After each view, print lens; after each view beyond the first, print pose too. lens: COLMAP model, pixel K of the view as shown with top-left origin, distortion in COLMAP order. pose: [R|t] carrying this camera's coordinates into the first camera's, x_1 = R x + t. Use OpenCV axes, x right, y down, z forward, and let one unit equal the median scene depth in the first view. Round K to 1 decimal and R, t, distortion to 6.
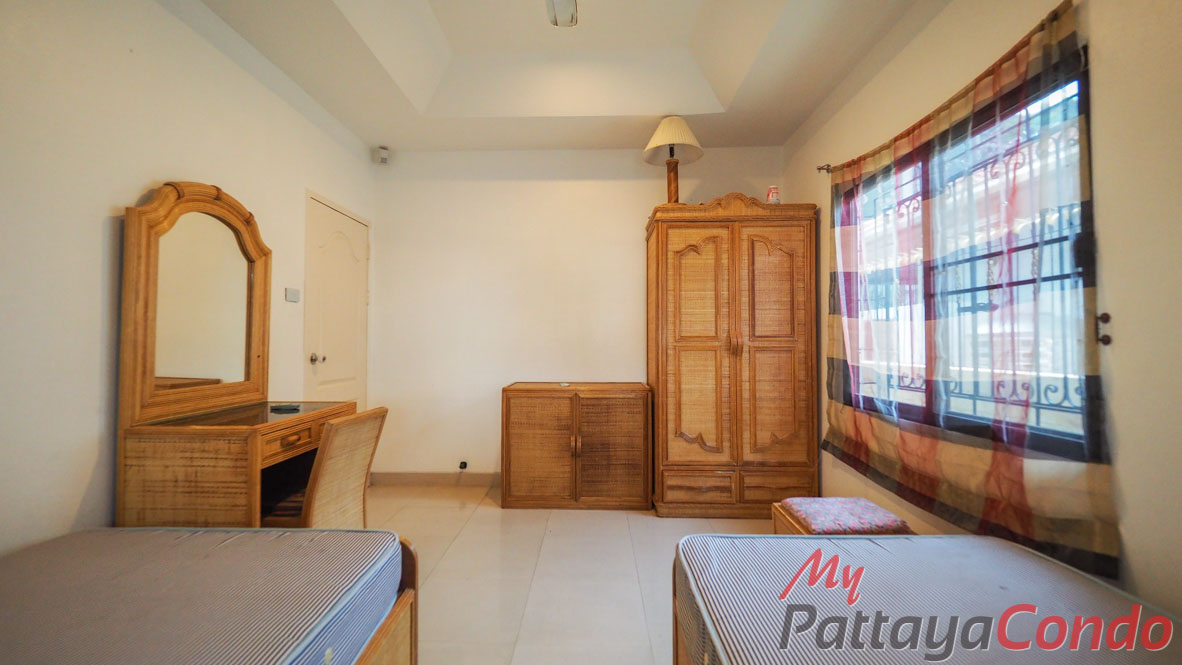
lens RADIAL K [[499.6, 0, 582.1], [0, 499.6, 328.2], [0, 0, 1]] dist [-0.000601, -0.000243]
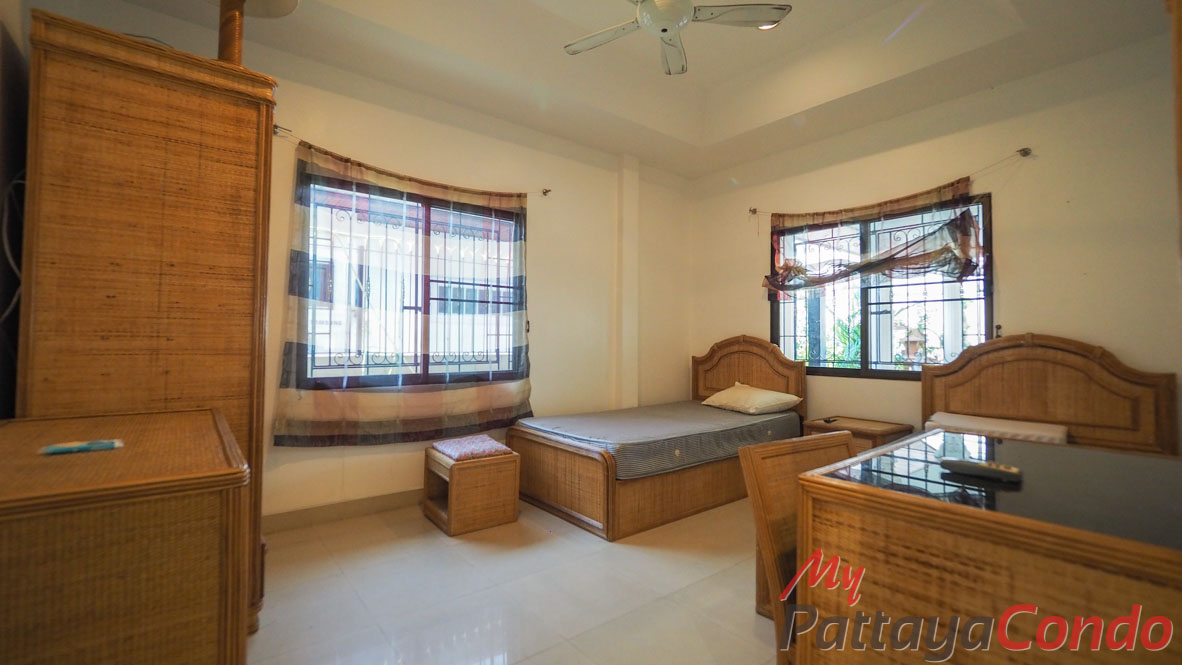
lens RADIAL K [[499.6, 0, 582.1], [0, 499.6, 328.2], [0, 0, 1]] dist [-0.000601, -0.000243]
pose [[-0.642986, 0.015915, 0.765712, -0.817450], [-0.029376, 0.998536, -0.045422, 0.086027], [-0.765314, -0.051699, -0.641577, 1.744557]]
